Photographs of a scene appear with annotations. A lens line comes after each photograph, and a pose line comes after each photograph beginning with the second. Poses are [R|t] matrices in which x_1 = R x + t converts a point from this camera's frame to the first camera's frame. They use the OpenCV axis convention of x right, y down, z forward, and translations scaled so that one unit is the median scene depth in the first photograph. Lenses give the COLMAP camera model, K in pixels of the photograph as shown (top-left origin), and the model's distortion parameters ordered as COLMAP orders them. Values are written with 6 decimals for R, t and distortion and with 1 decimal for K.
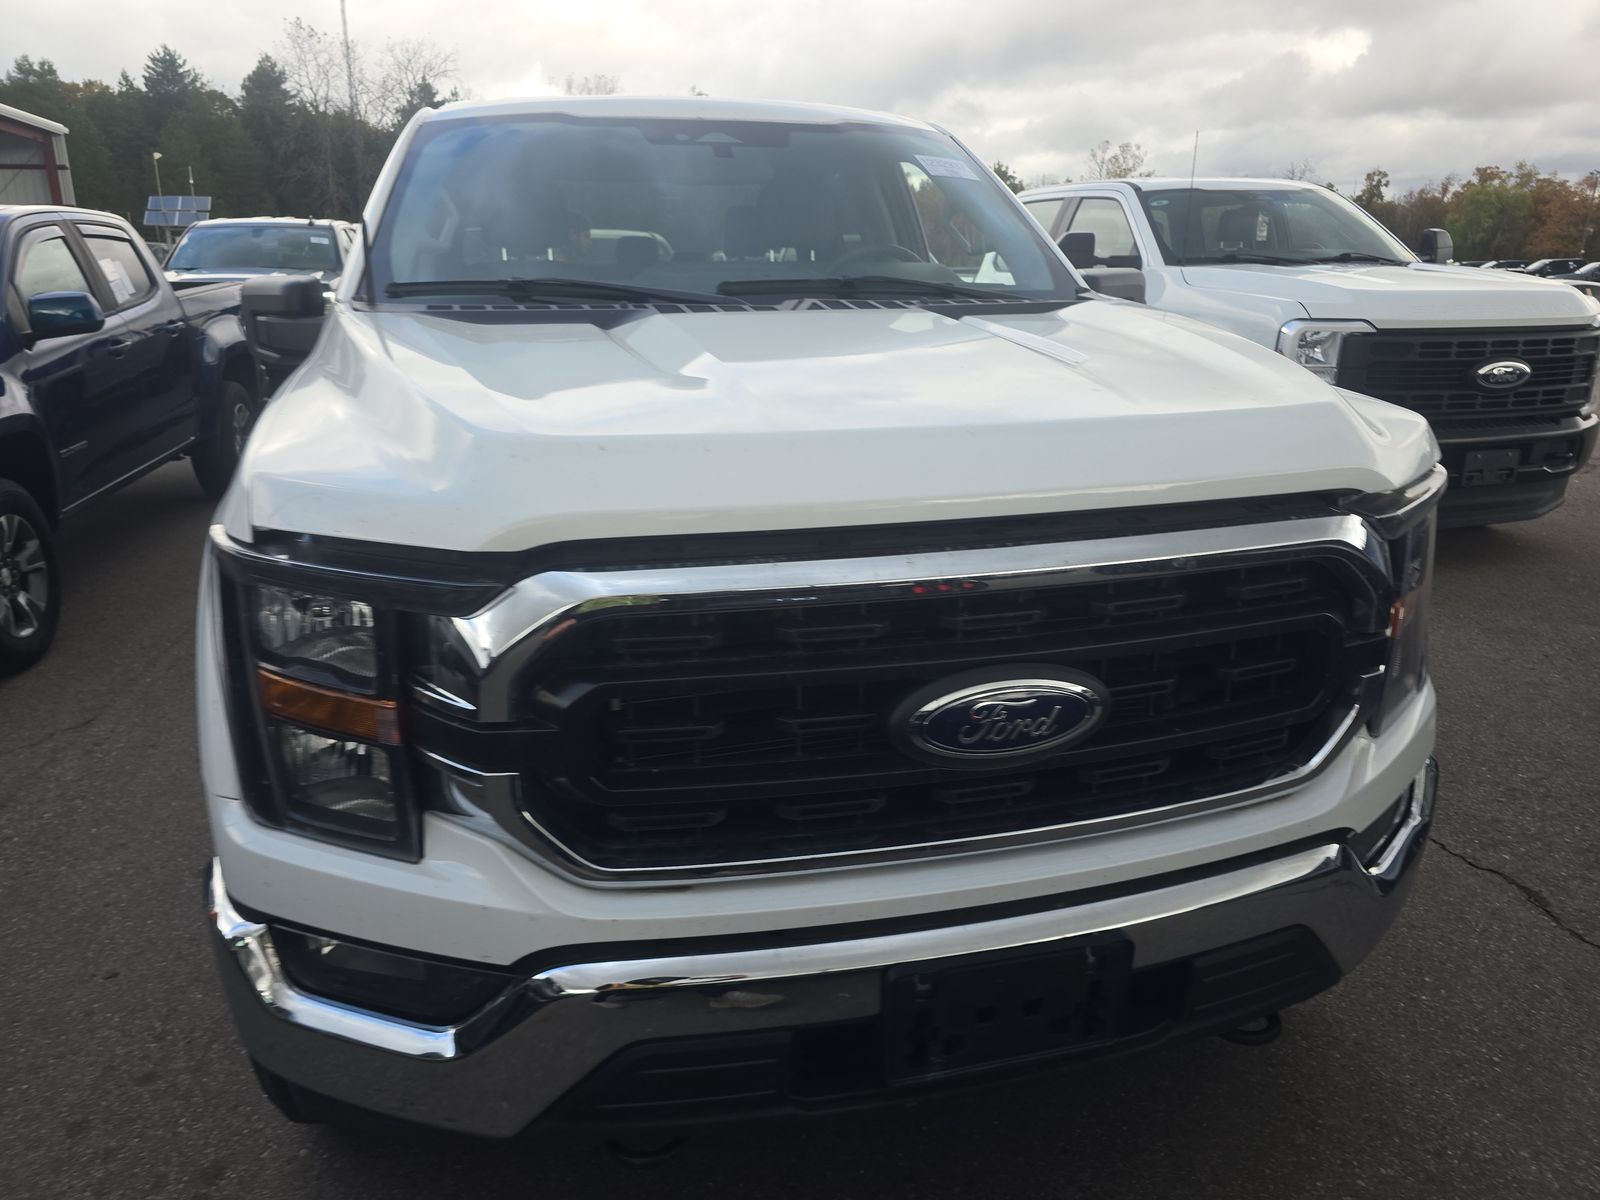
lens RADIAL K [[1077.5, 0, 811.0], [0, 1077.5, 619.8], [0, 0, 1]] dist [0.017851, -0.000917]
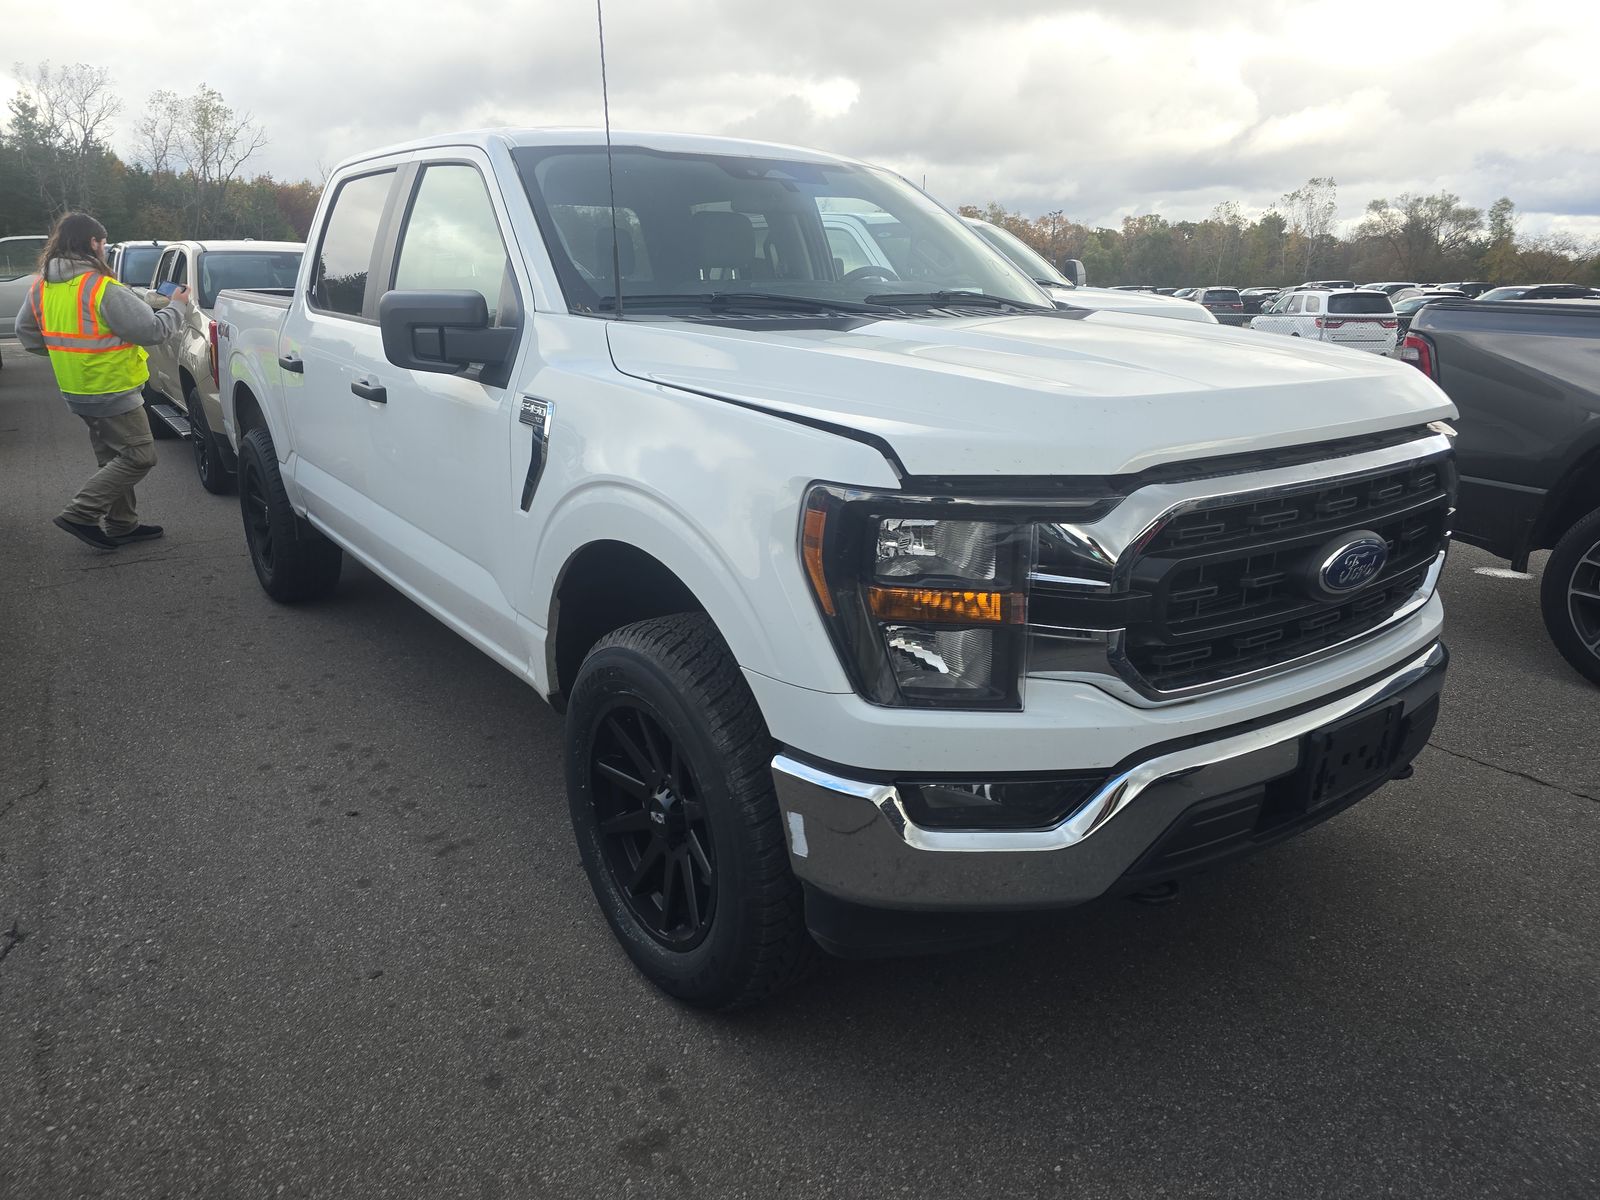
lens RADIAL K [[1077.5, 0, 811.0], [0, 1077.5, 619.8], [0, 0, 1]] dist [0.017851, -0.000917]
pose [[0.926875, -0.105190, 0.360331, -1.096774], [0.111336, 0.993776, 0.003720, 0.072200], [-0.358479, 0.036670, 0.932817, -0.192308]]
